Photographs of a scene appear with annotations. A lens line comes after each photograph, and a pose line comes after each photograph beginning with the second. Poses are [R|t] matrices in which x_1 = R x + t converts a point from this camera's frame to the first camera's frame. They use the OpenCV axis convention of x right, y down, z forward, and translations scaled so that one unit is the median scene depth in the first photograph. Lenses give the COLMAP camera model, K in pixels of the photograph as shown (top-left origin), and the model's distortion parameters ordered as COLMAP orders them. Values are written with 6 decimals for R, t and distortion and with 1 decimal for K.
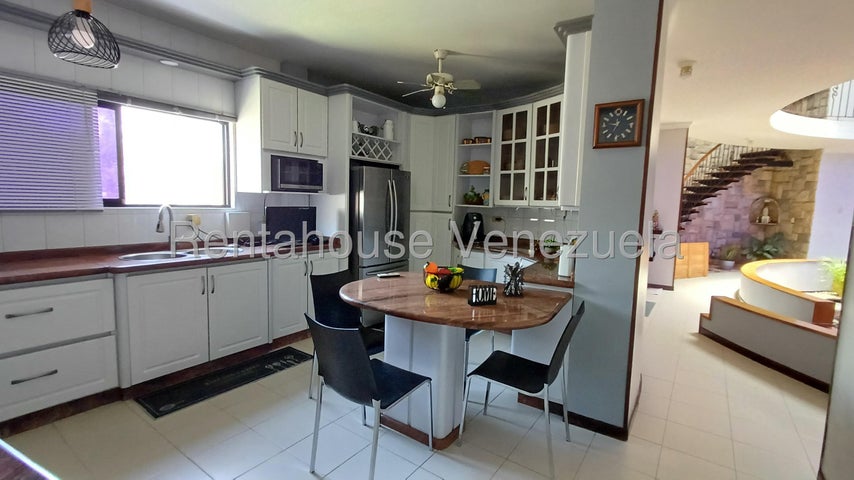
lens RADIAL K [[388.3, 0, 426.1], [0, 388.3, 238.0], [0, 0, 1]] dist [0.008288, 0.000377]
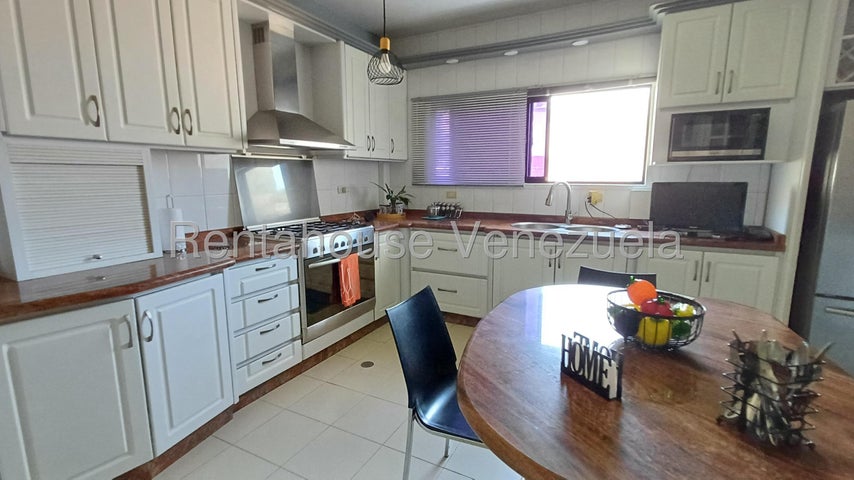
lens RADIAL K [[388.3, 0, 426.1], [0, 388.3, 238.0], [0, 0, 1]] dist [0.008288, 0.000377]
pose [[0.132391, 0.130790, -0.982531, 0.349842], [-0.084023, 0.989169, 0.120352, -0.026142], [0.987630, 0.066622, 0.141947, 0.461362]]
